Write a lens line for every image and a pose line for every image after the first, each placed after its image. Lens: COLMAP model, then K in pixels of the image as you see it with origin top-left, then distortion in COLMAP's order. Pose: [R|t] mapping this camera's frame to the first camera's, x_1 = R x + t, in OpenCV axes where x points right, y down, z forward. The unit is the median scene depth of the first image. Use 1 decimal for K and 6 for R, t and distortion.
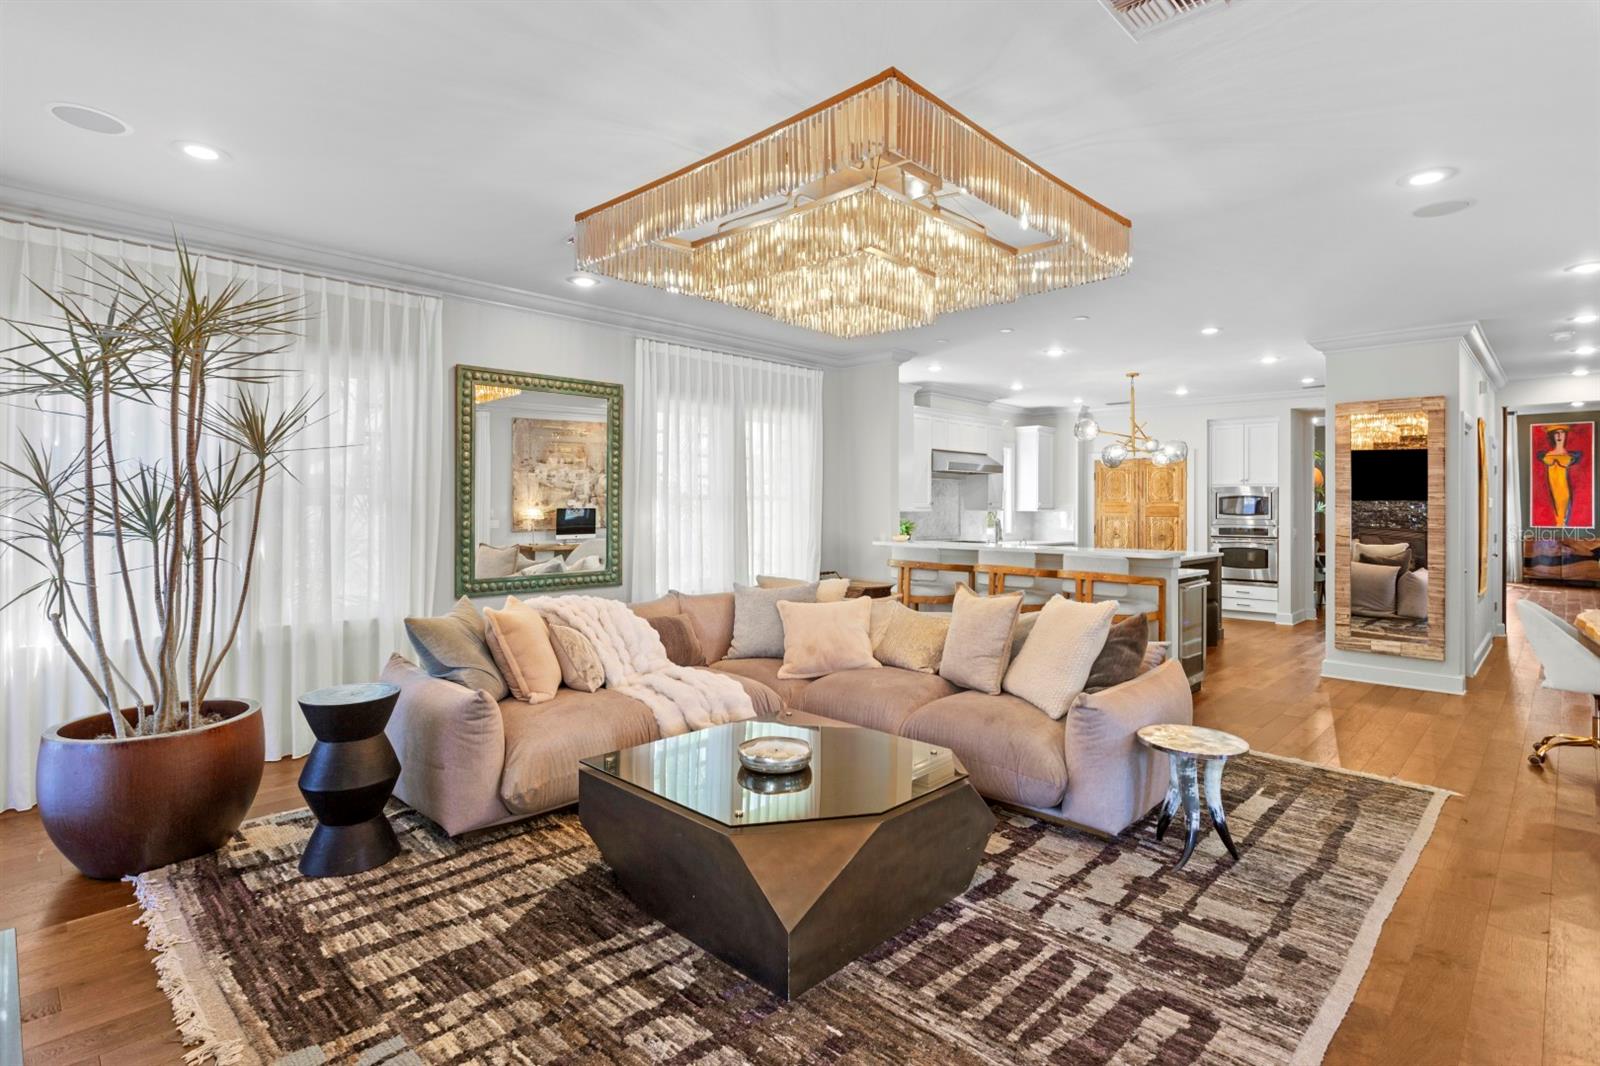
lens RADIAL K [[803.6, 0, 794.0], [0, 803.6, 503.9], [0, 0, 1]] dist [-0.019822, 0.009170]
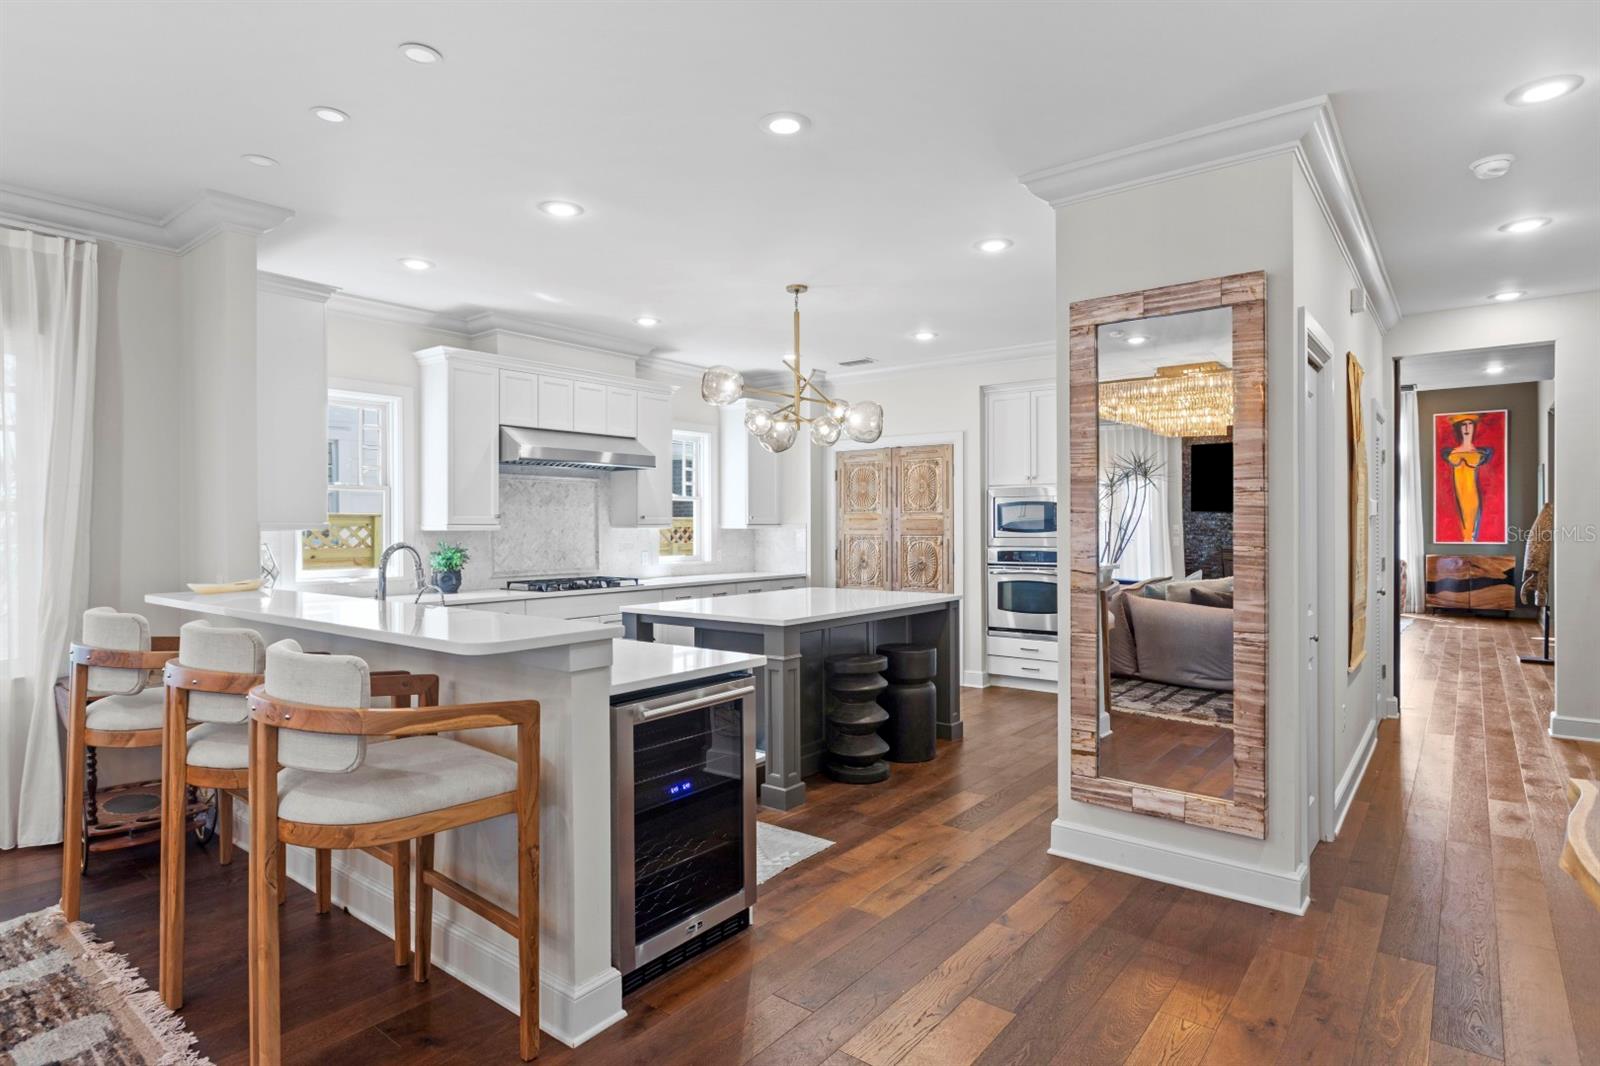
lens RADIAL K [[856.8, 0, 804.4], [0, 856.8, 530.3], [0, 0, 1]] dist [-0.010740, 0.003266]
pose [[0.993829, -0.008807, 0.110573, 0.322893], [0.007964, 0.999936, 0.008062, 0.006488], [-0.110637, -0.007131, 0.993835, 0.348283]]
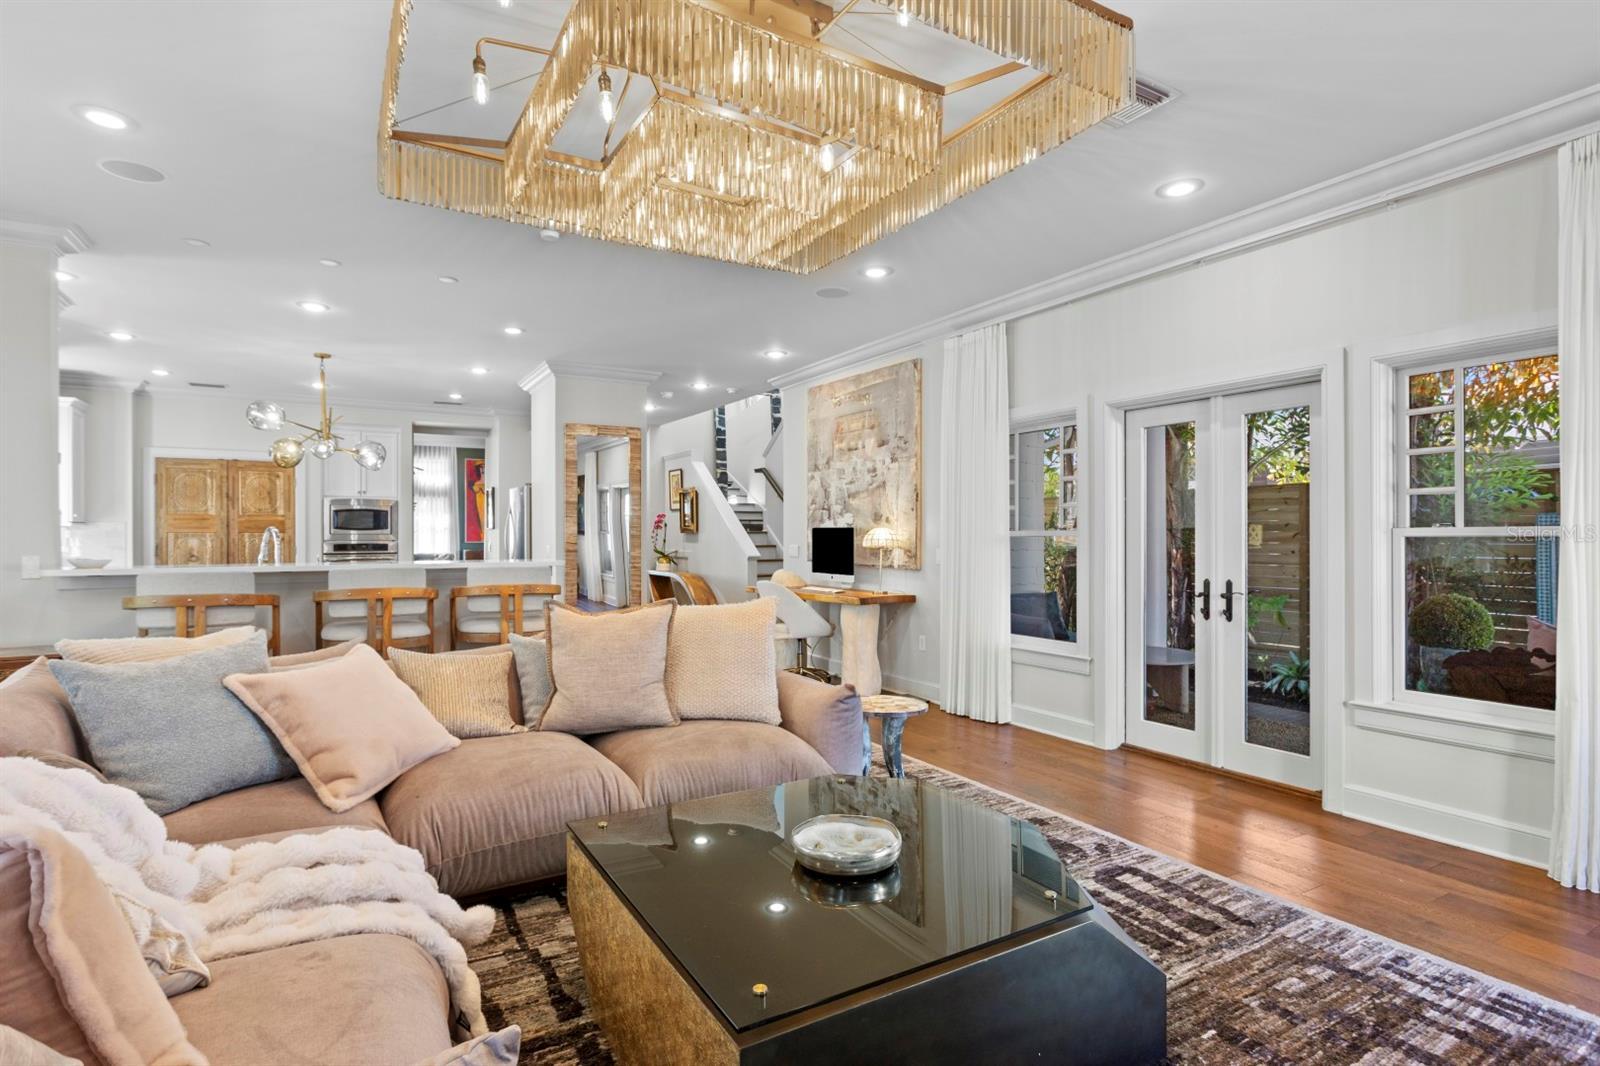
lens RADIAL K [[803.6, 0, 815.9], [0, 803.6, 540.2], [0, 0, 1]] dist [-0.019822, 0.009170]
pose [[0.247478, -0.011983, 0.968819, -0.219589], [0.000368, 0.999925, 0.012274, 0.015528], [-0.968893, -0.002681, 0.247464, 0.277655]]
